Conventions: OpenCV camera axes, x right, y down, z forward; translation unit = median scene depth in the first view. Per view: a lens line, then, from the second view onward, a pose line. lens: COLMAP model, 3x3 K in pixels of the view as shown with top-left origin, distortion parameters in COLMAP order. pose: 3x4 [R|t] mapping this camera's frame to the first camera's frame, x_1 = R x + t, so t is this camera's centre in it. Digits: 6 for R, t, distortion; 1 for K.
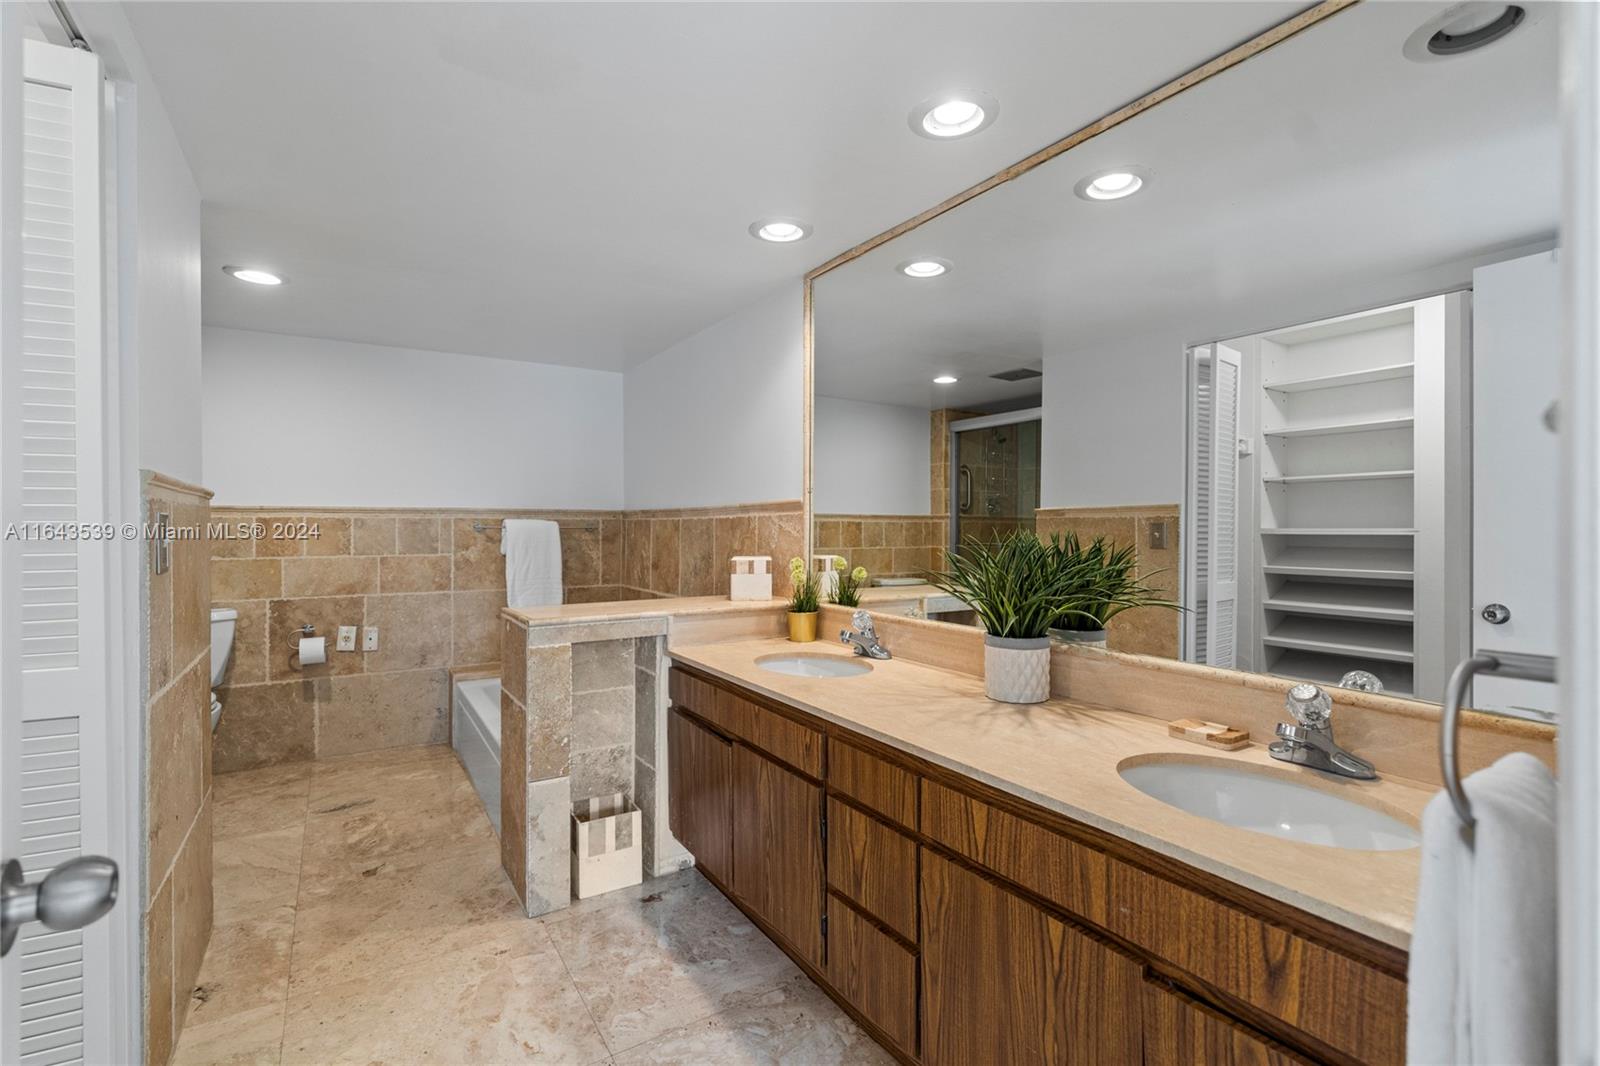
lens RADIAL K [[724.5, 0, 809.7], [0, 724.5, 533.8], [0, 0, 1]] dist [-0.006128, 0.000541]
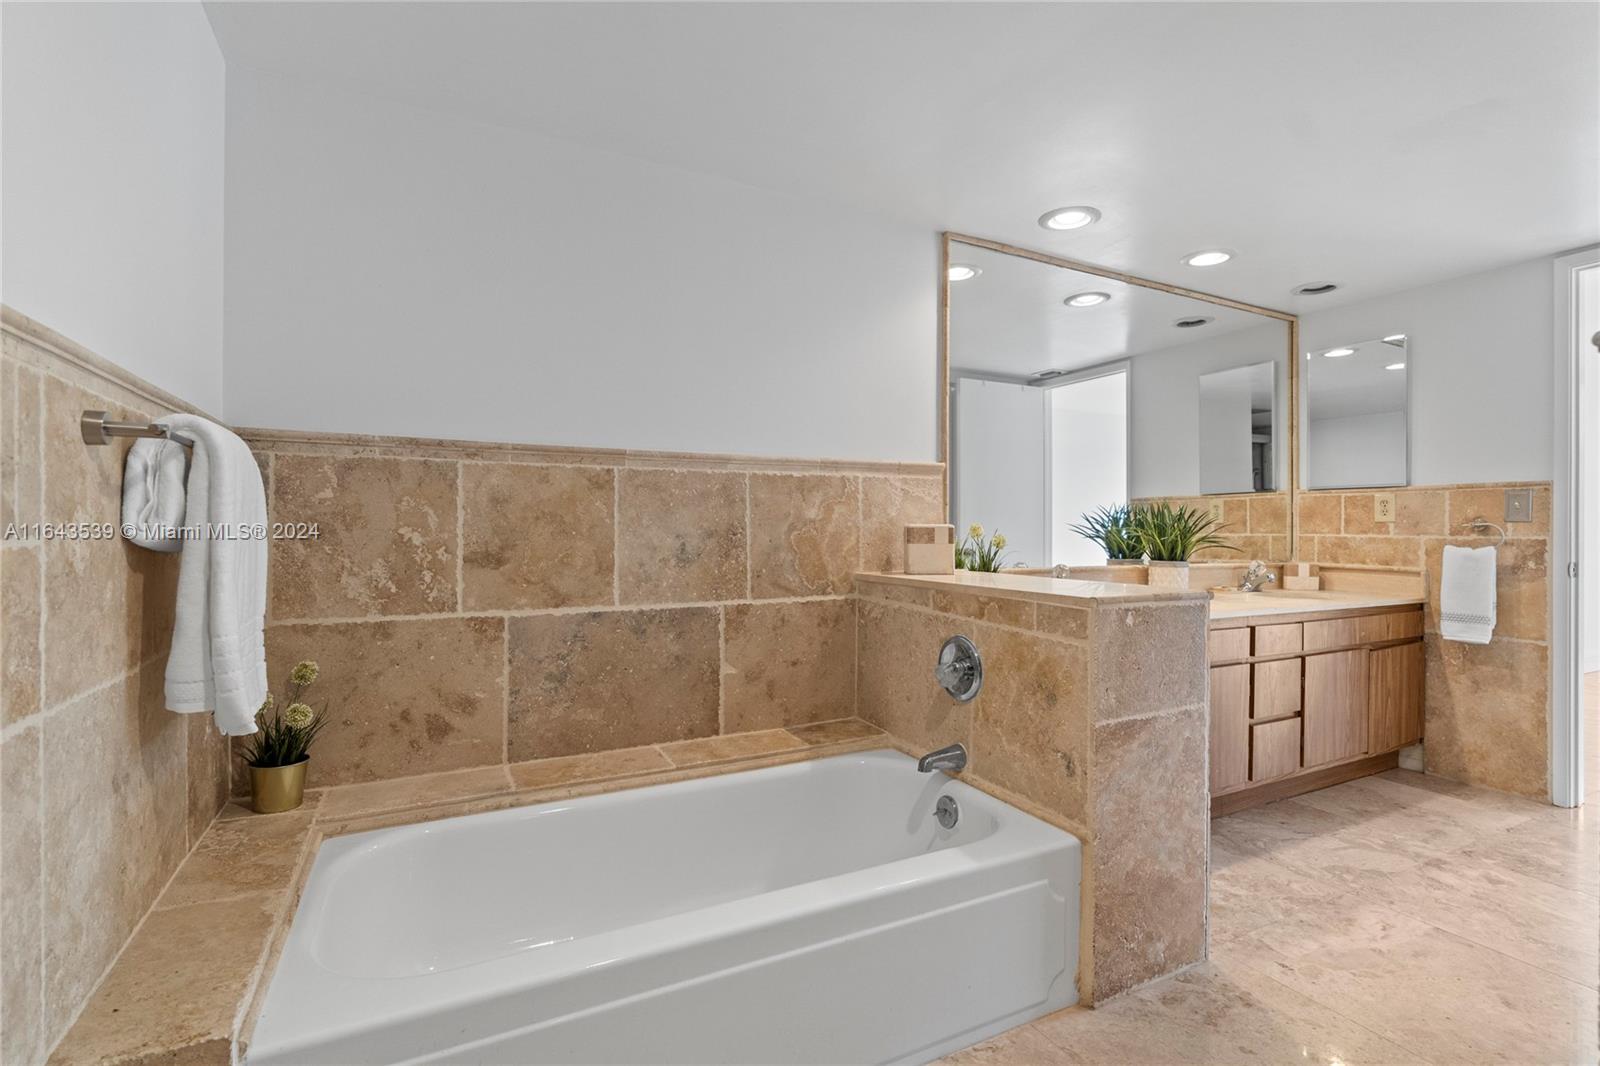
lens RADIAL K [[724.5, 0, 811.6], [0, 724.5, 526.8], [0, 0, 1]] dist [-0.006128, 0.000541]
pose [[0.105625, -0.008731, 0.994368, -1.365123], [0.000064, 0.999962, 0.008773, 0.037912], [-0.994406, -0.000863, 0.105621, 1.492779]]
